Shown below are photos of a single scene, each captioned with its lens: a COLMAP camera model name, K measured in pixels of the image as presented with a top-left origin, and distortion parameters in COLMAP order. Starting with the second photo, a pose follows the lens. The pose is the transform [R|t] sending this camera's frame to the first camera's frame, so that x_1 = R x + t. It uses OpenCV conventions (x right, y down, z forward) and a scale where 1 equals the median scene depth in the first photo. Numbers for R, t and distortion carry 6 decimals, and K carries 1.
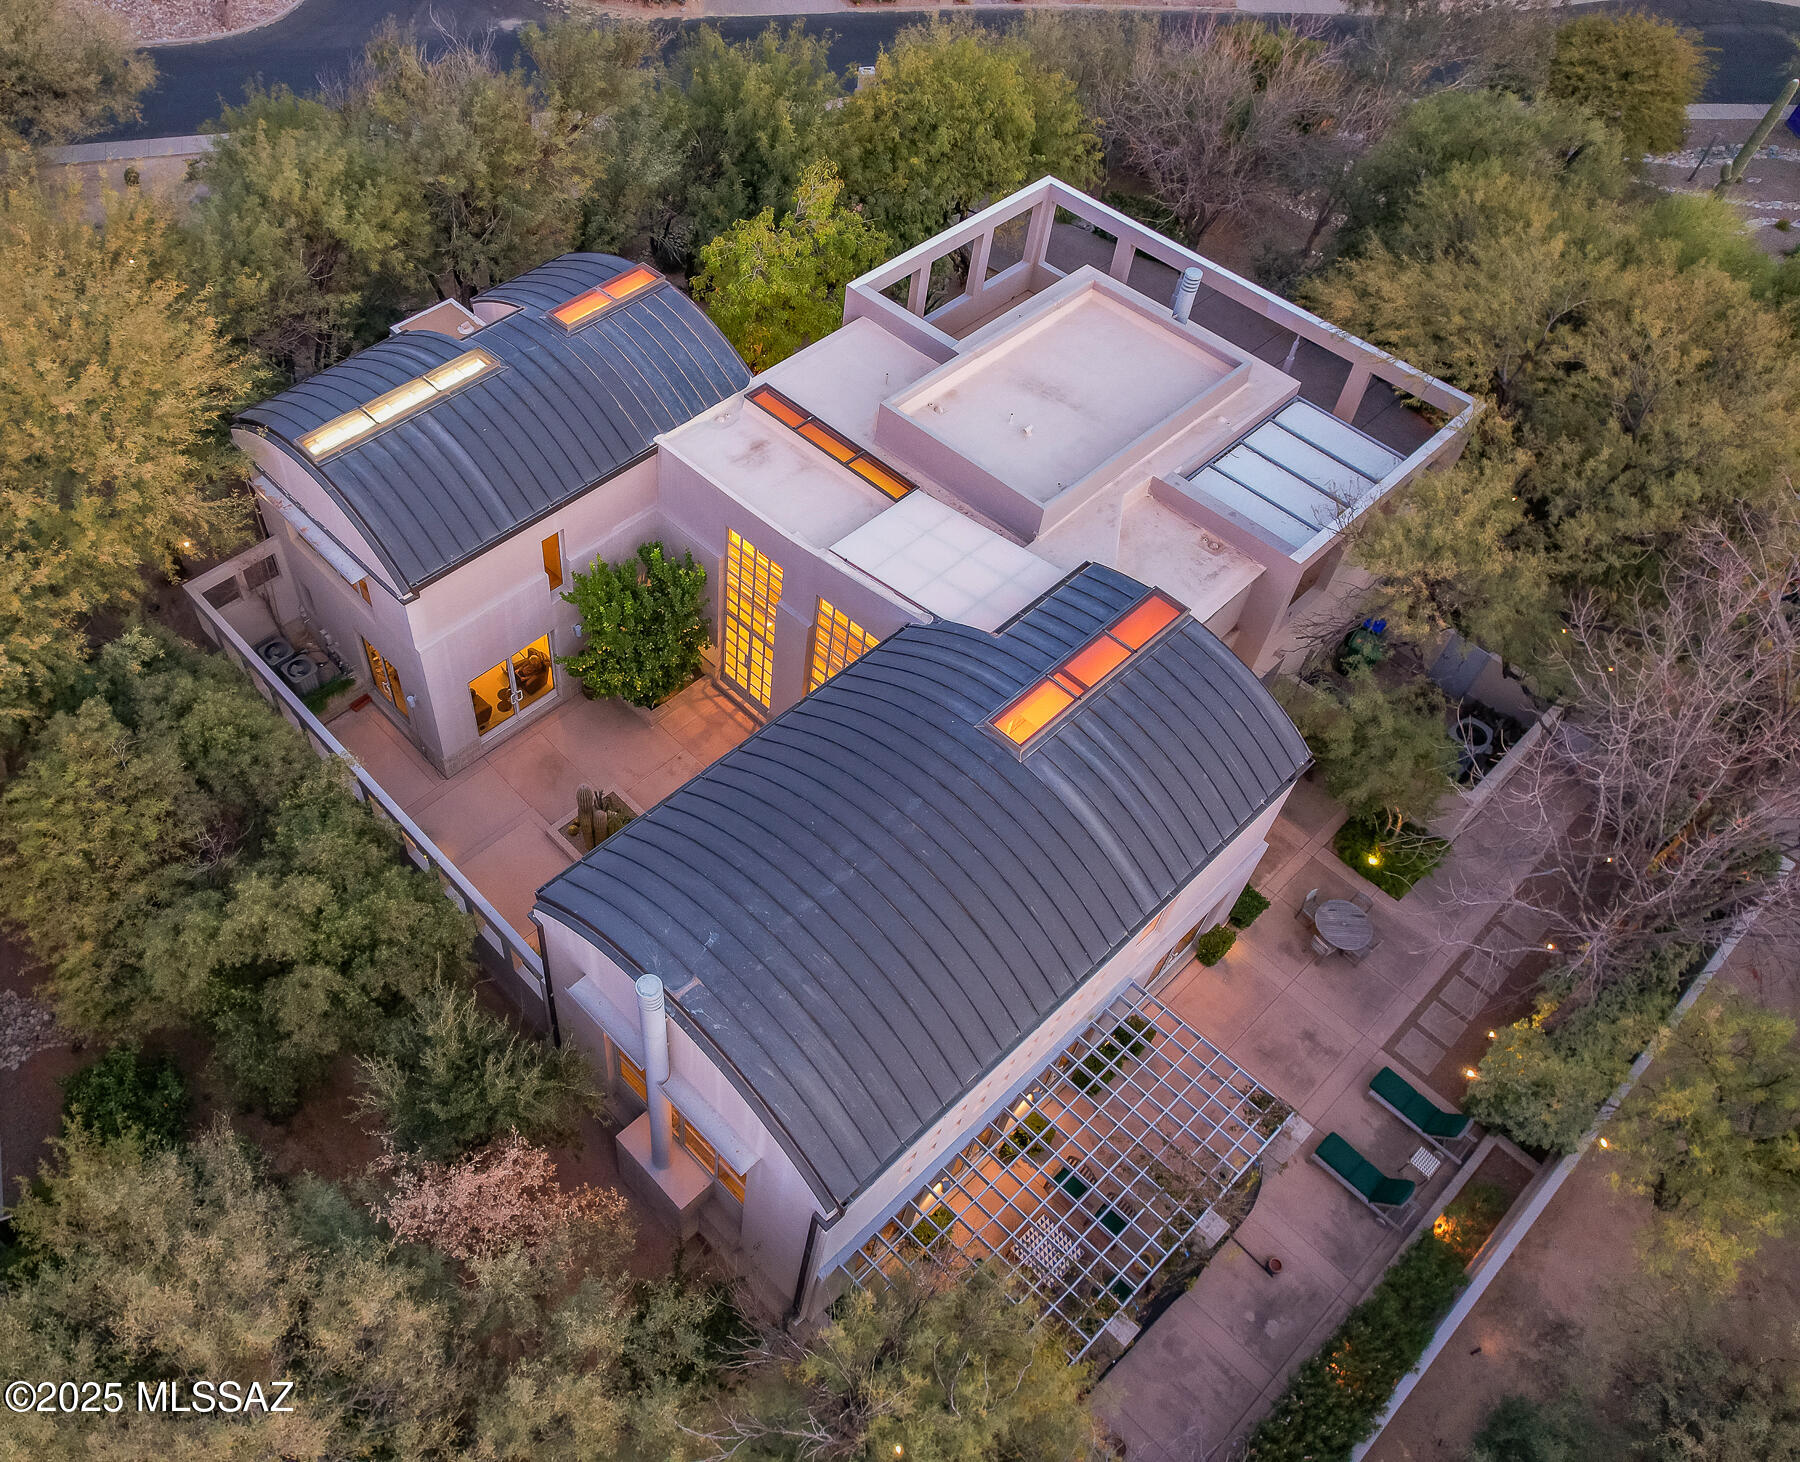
lens RADIAL K [[1499.2, 0, 894.3], [0, 1499.2, 737.1], [0, 0, 1]] dist [-0.047631, 0.000359]
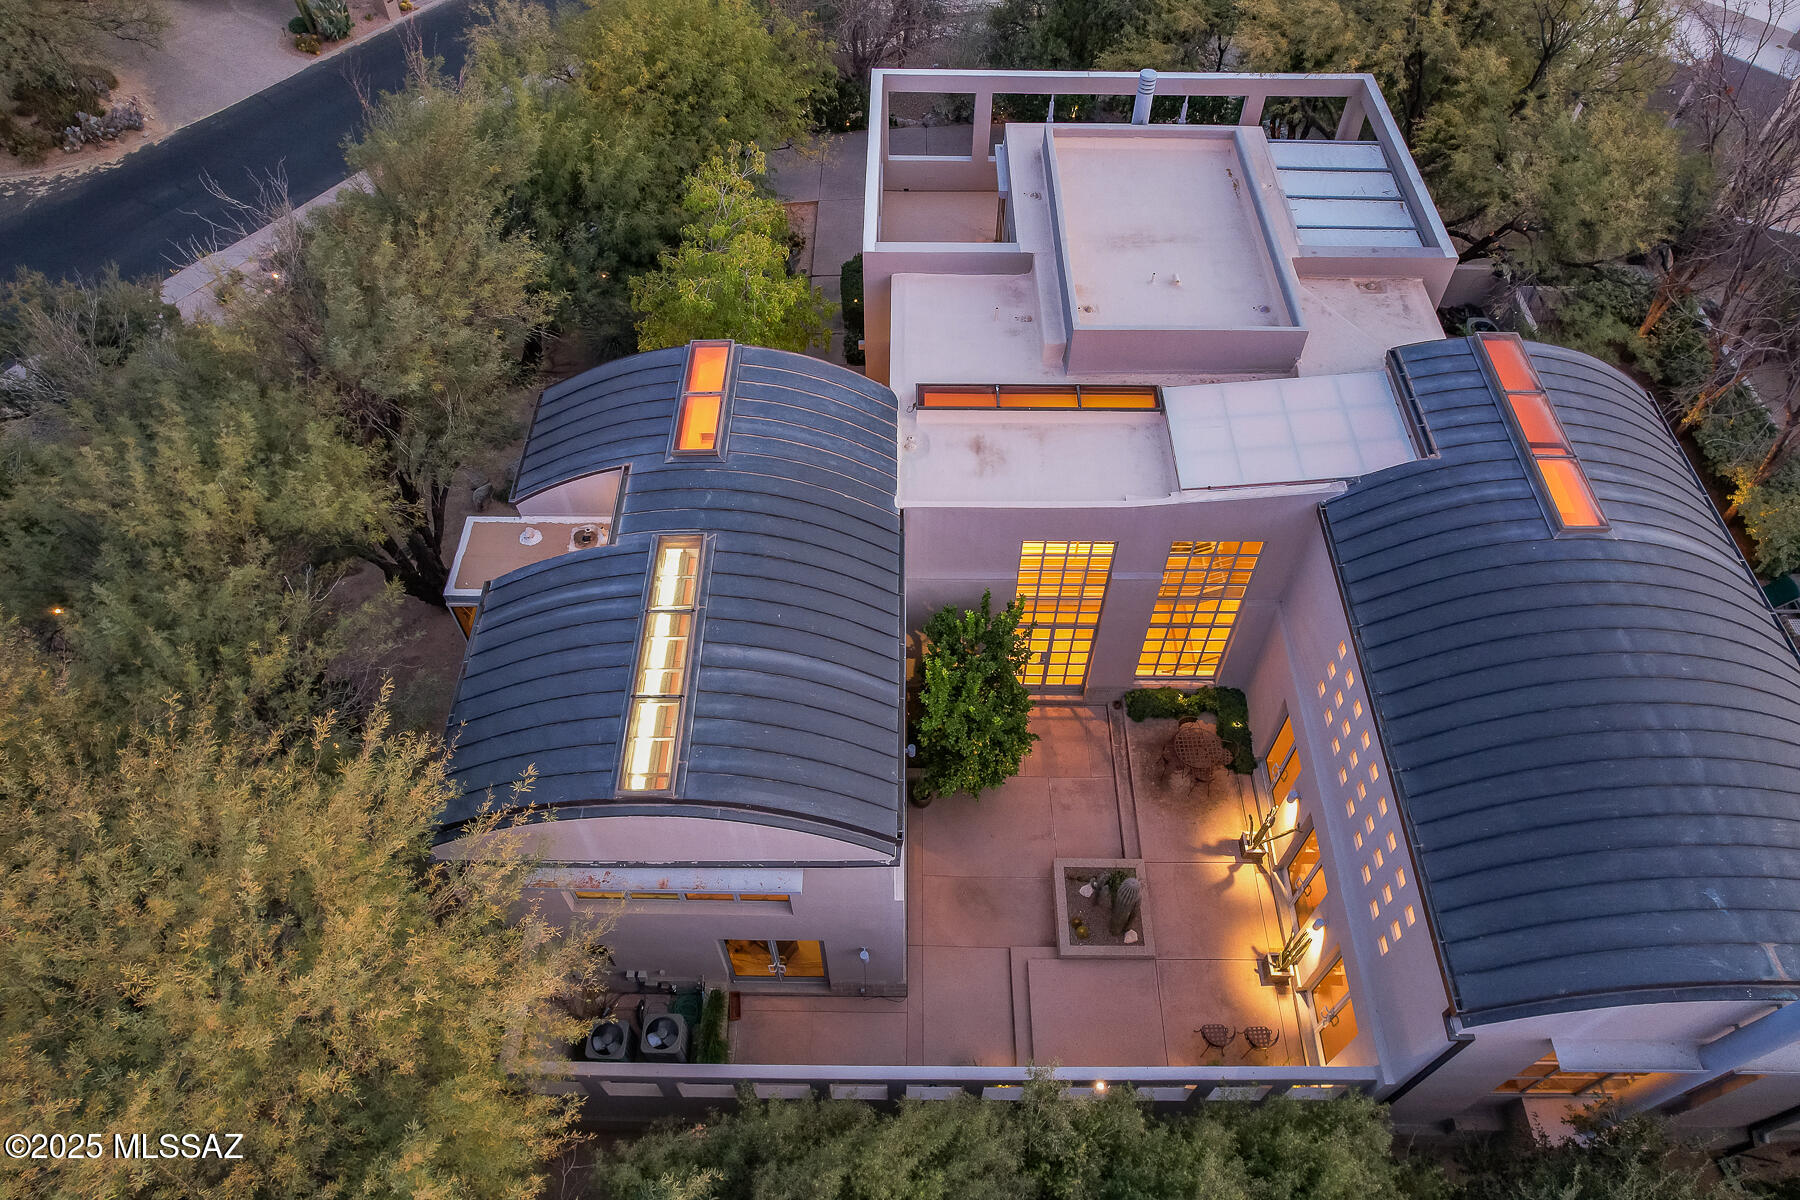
lens RADIAL K [[1125.2, 0, 896.6], [0, 1125.2, 588.0], [0, 0, 1]] dist [-0.032903, 0.014252]
pose [[0.702914, -0.585273, 0.404186, -0.441892], [0.559273, 0.805886, 0.194323, -0.286771], [-0.439460, 0.089458, 0.893797, 0.459495]]
